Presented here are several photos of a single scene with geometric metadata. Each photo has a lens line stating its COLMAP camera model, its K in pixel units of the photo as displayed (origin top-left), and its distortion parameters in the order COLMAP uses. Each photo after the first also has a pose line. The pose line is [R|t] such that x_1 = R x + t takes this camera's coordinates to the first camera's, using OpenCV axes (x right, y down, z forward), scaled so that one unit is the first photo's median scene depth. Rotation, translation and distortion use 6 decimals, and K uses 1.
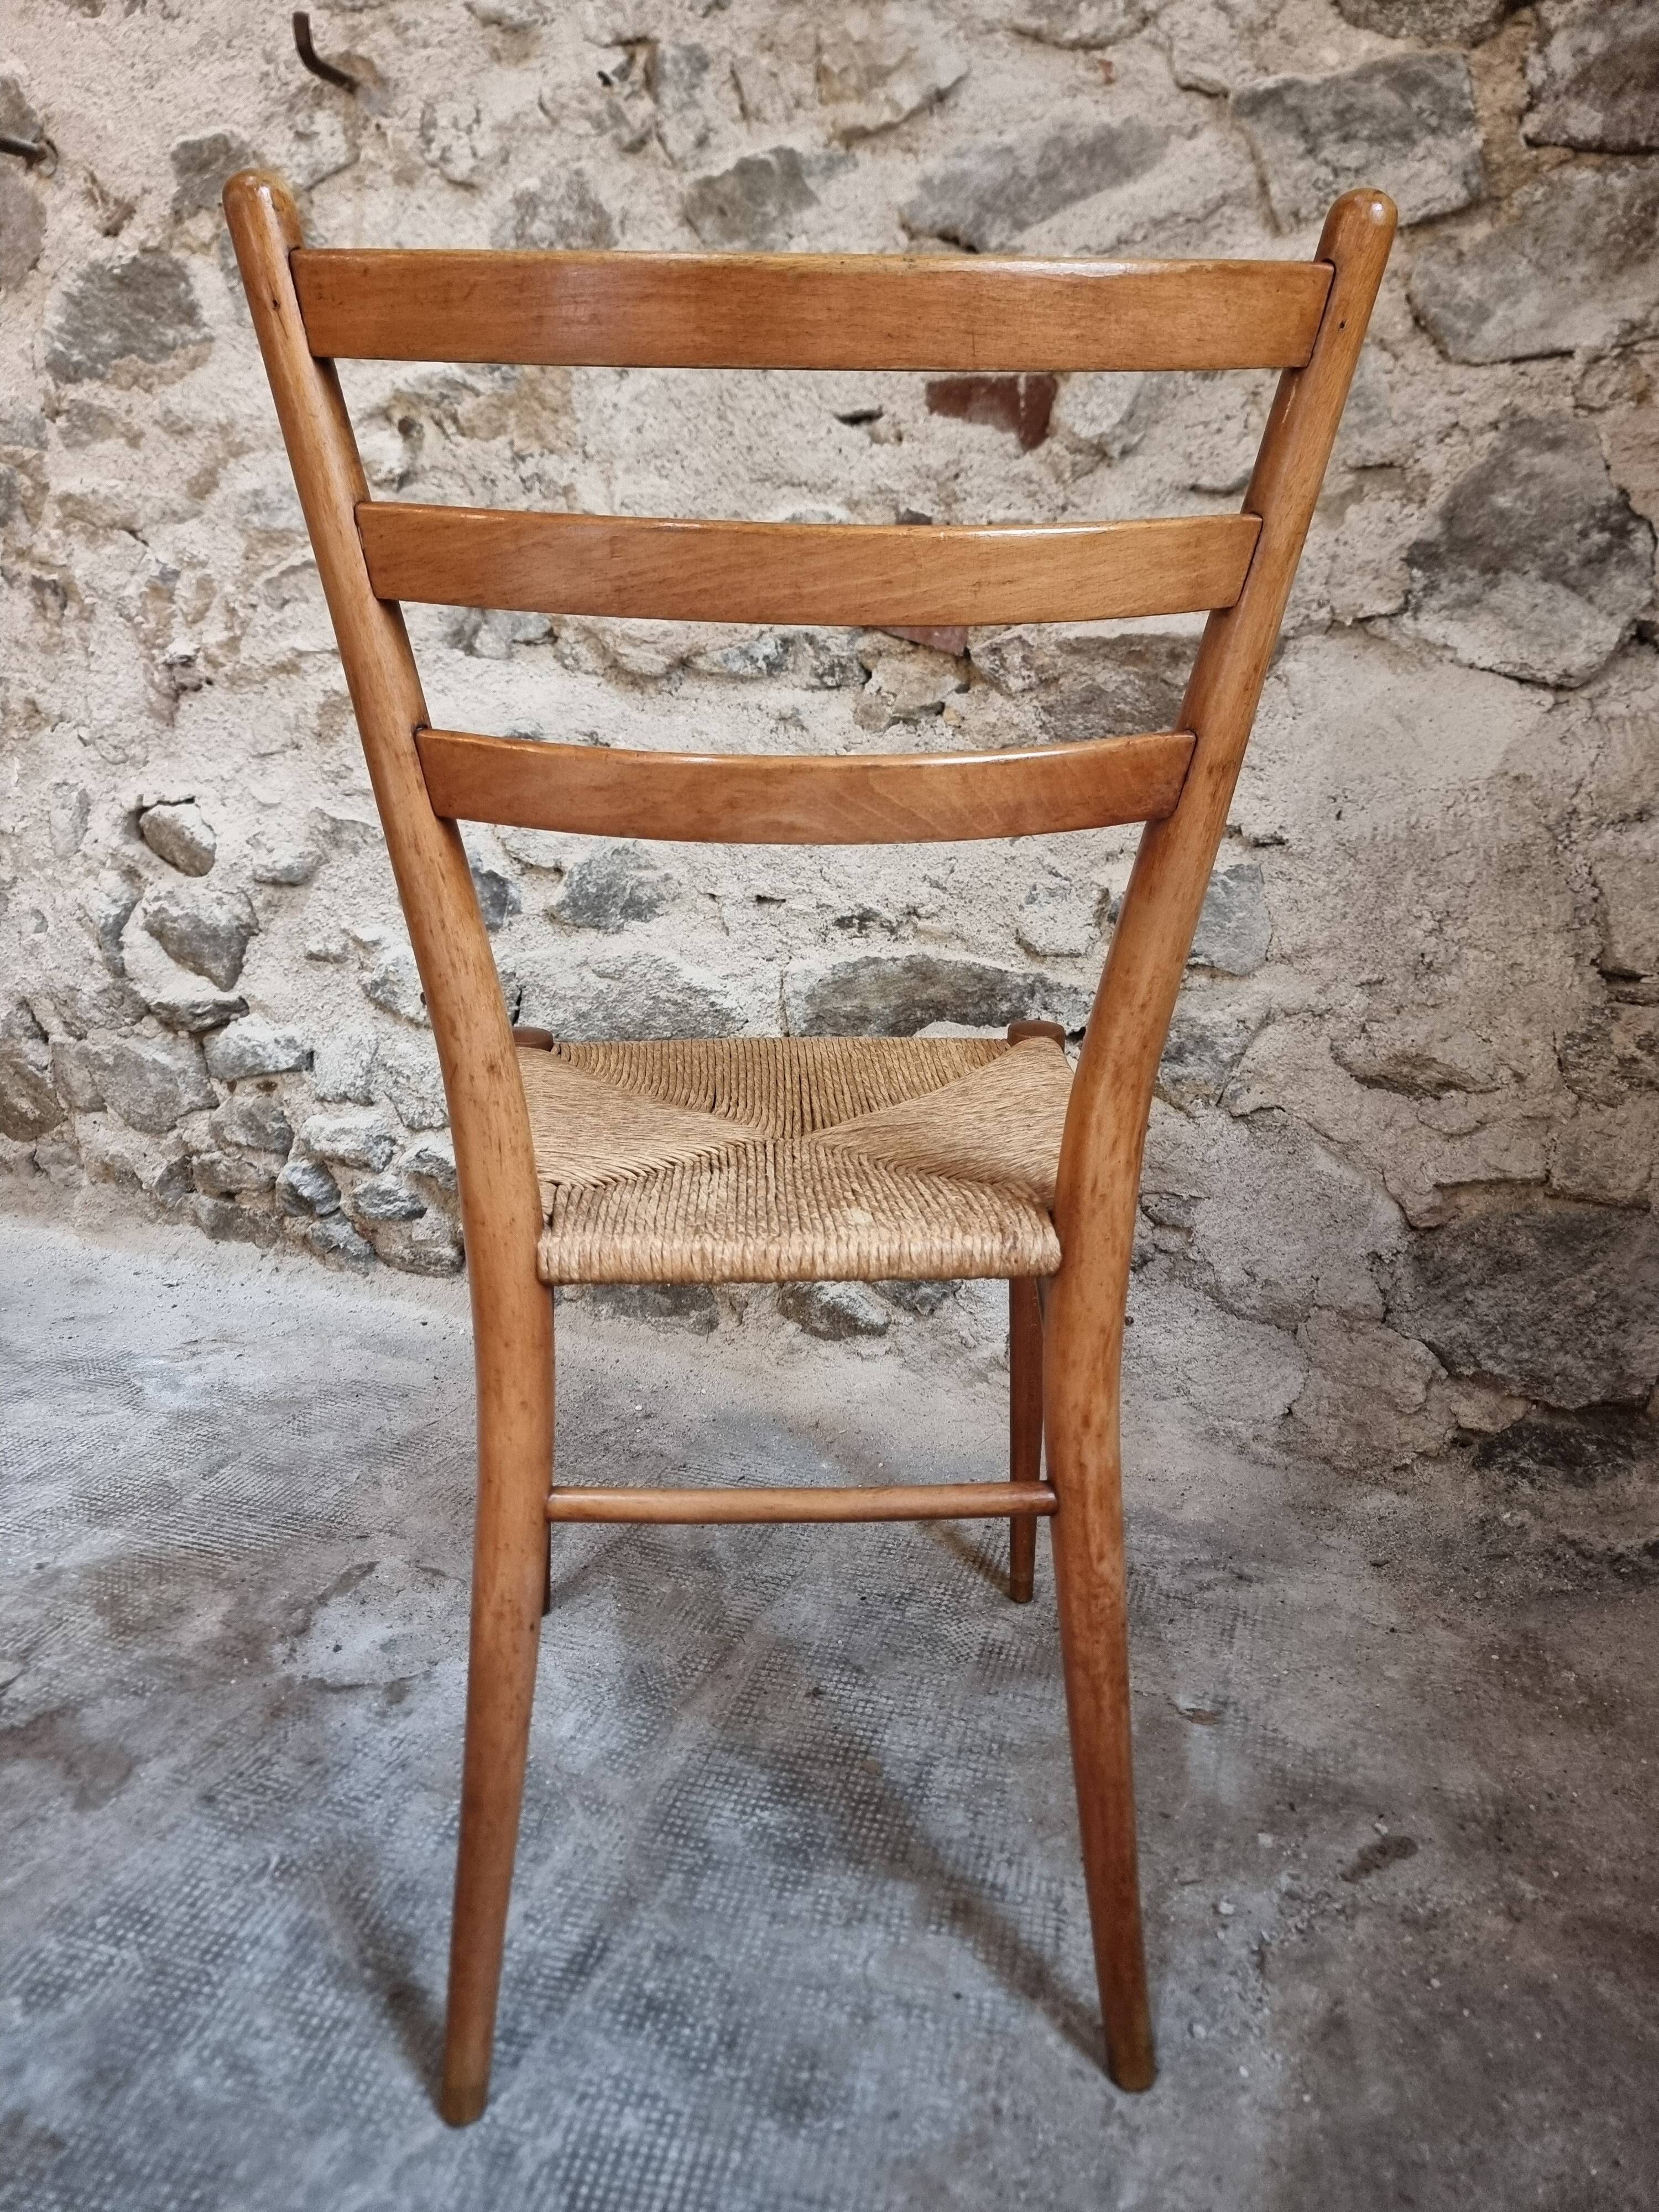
lens RADIAL K [[1541.8, 0, 814.6], [0, 1541.8, 1102.9], [0, 0, 1]] dist [0.065162, -0.065115]
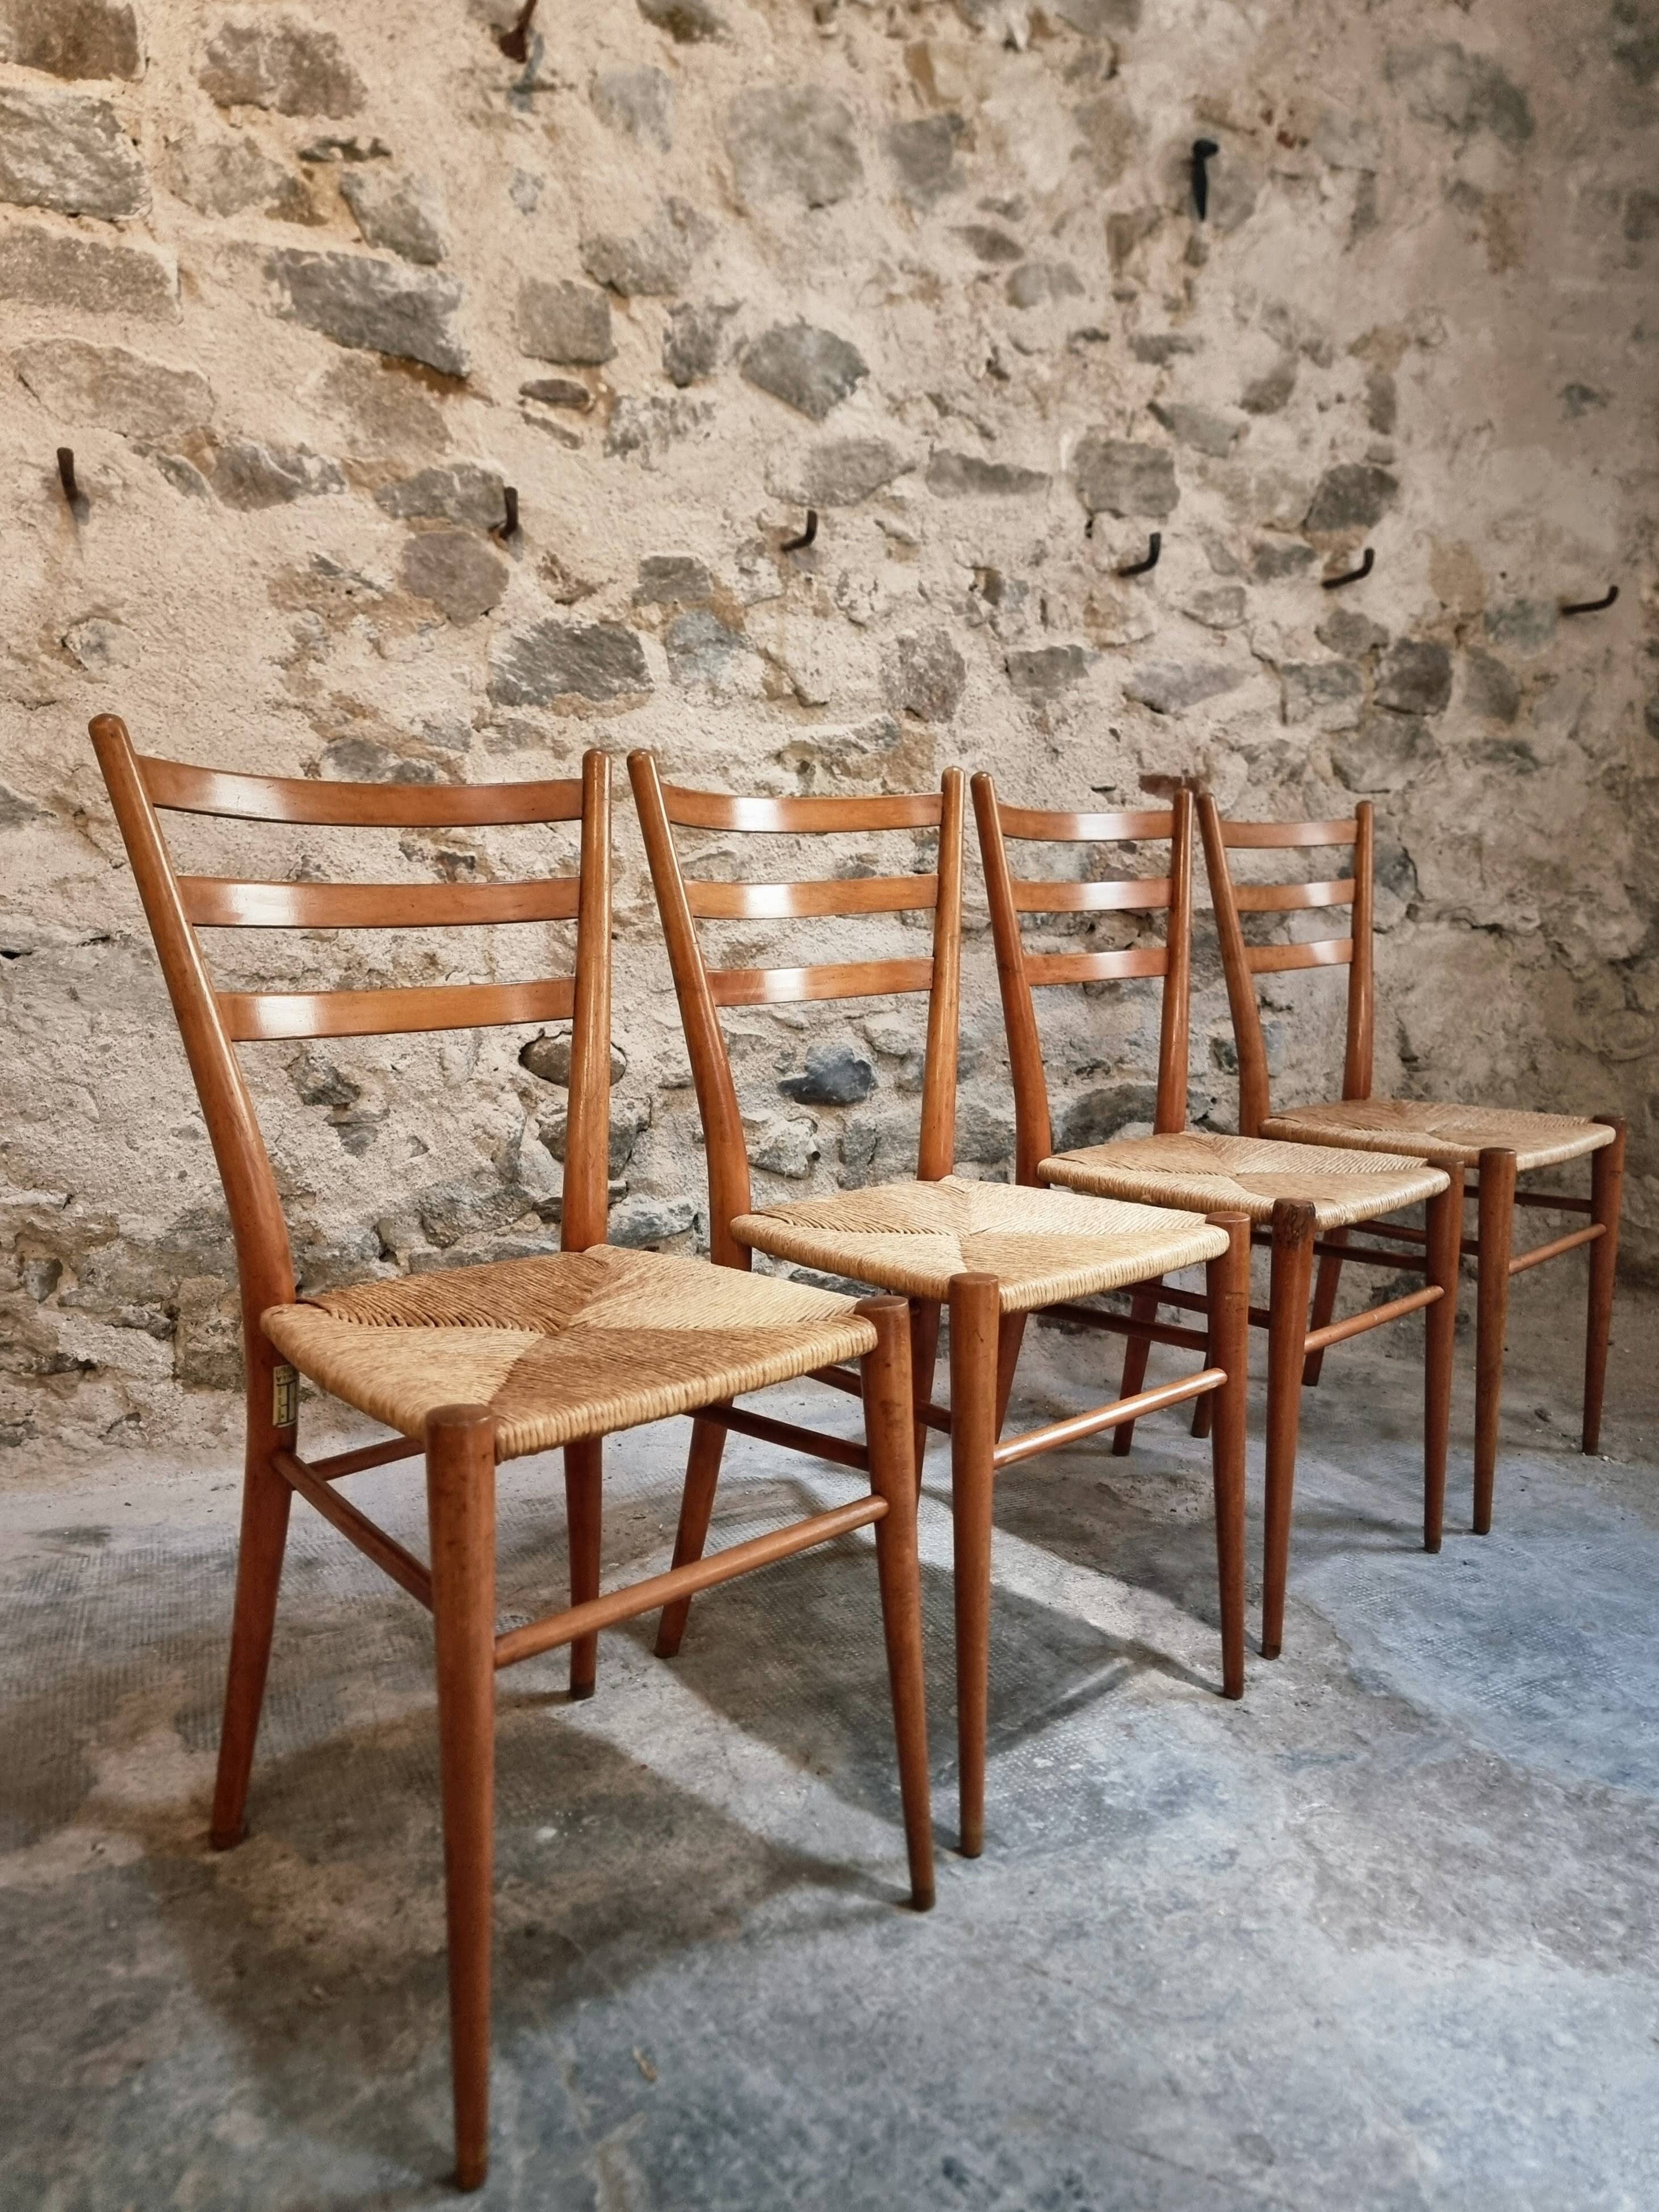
lens RADIAL K [[1583.0, 0, 798.9], [0, 1583.0, 1107.9], [0, 0, 1]] dist [0.074666, -0.077330]
pose [[0.710589, -0.095382, 0.697113, -1.406103], [0.179215, 0.982627, -0.048232, -0.050007], [-0.680401, 0.159206, 0.715338, -0.011218]]
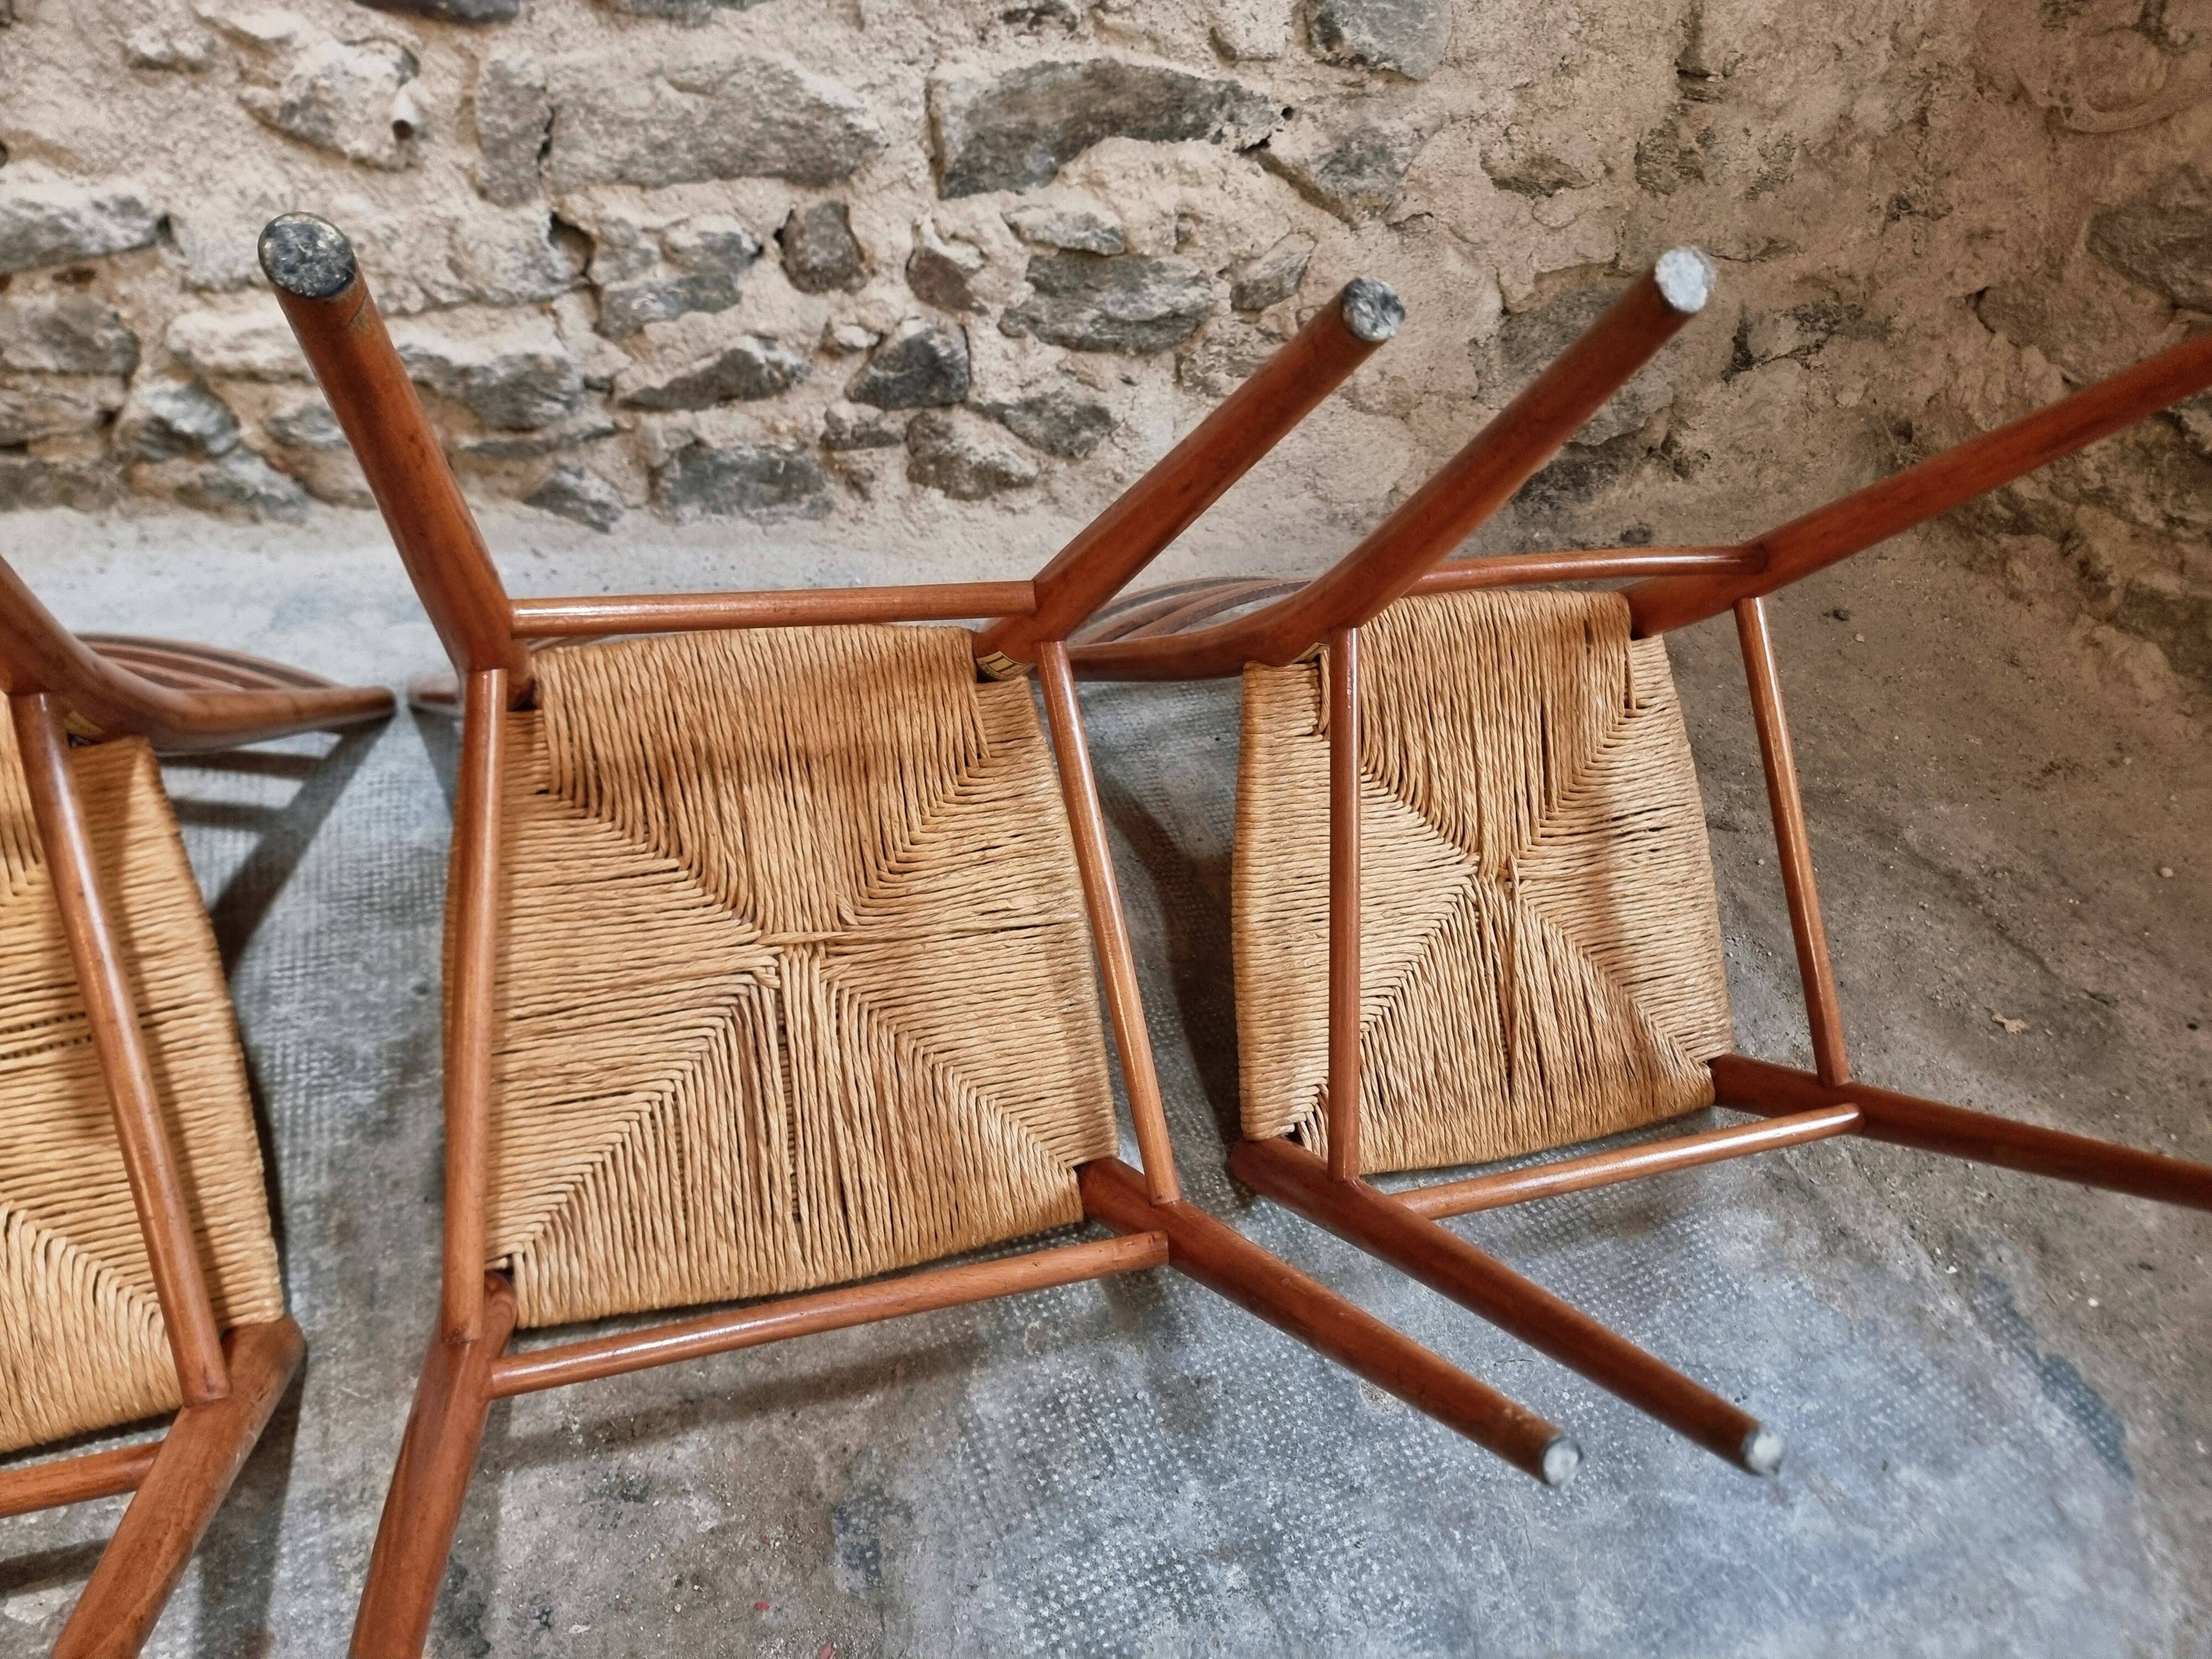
lens RADIAL K [[1558.9, 0, 1128.9], [0, 1558.9, 842.7], [0, 0, 1]] dist [0.059082, -0.065924]
pose [[0.766882, -0.325408, 0.553174, -0.565320], [0.030550, 0.879458, 0.474995, -0.128102], [-0.641061, -0.347366, 0.684382, 0.208874]]
